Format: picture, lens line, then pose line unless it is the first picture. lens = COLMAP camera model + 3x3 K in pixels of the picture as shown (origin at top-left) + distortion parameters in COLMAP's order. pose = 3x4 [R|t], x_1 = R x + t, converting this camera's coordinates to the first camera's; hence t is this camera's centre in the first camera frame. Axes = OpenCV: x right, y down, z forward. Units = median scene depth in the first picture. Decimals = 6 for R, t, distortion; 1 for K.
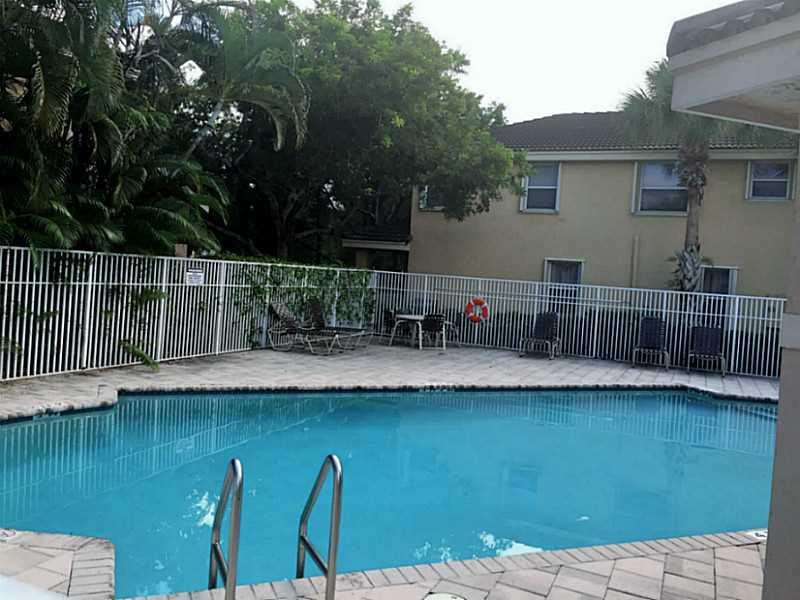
lens RADIAL K [[654.2, 0, 400.4], [0, 654.2, 272.9], [0, 0, 1]] dist [-0.000792, -0.000617]
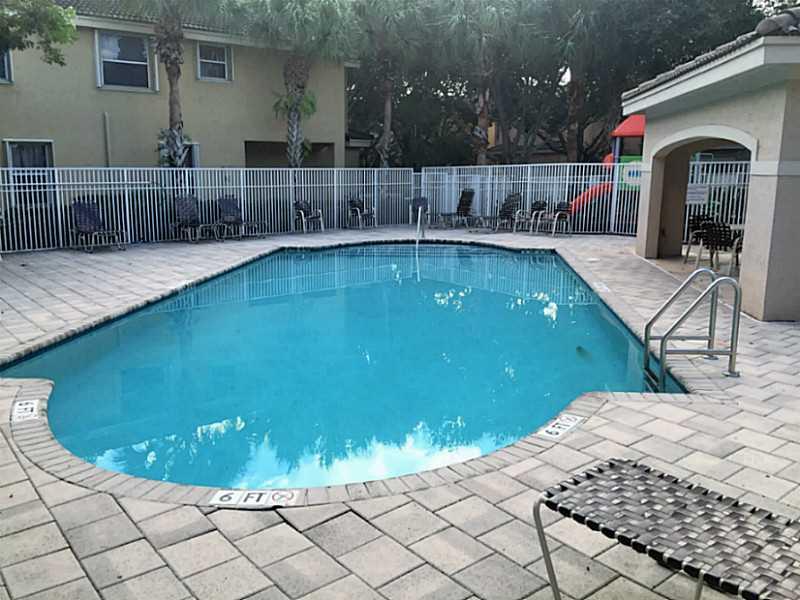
lens RADIAL K [[683.4, 0, 400.0], [0, 683.4, 300.0], [0, 0, 1]] dist [-0.000442, -0.007956]
pose [[0.420359, -0.239217, 0.875256, -0.431944], [0.029821, 0.967742, 0.250172, -0.030178], [-0.906868, -0.079061, 0.413933, 0.195367]]
